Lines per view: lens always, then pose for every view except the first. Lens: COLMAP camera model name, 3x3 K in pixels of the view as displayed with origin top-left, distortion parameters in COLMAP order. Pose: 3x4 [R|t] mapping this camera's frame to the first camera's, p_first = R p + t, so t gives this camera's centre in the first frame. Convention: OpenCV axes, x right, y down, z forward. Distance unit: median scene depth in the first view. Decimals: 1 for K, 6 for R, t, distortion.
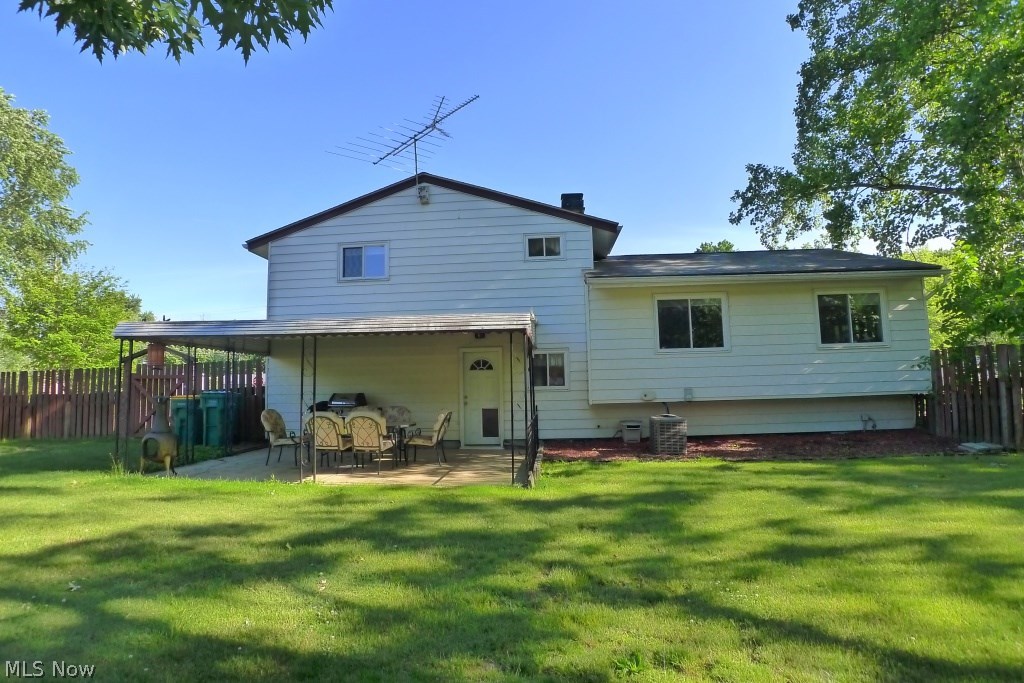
lens RADIAL K [[543.8, 0, 502.6], [0, 543.8, 334.9], [0, 0, 1]] dist [-0.112589, 0.039823]
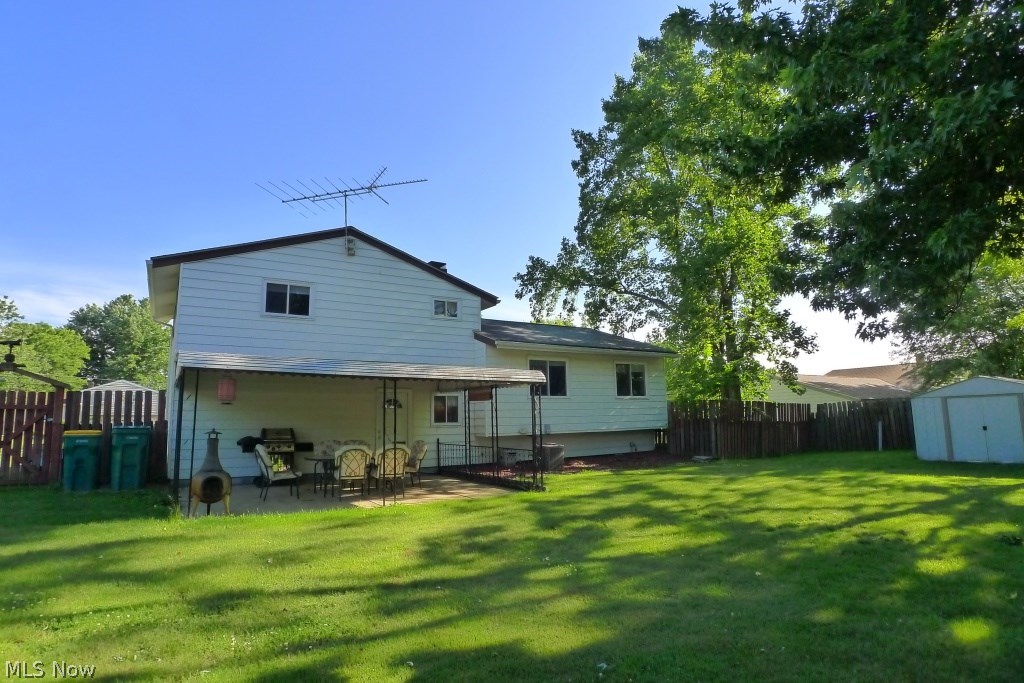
lens RADIAL K [[543.8, 0, 502.6], [0, 543.8, 334.9], [0, 0, 1]] dist [-0.112589, 0.039823]
pose [[0.796461, 0.097999, 0.596695, -0.552410], [-0.056394, 0.994517, -0.088062, -0.002028], [-0.602054, 0.036488, 0.797621, -0.057604]]
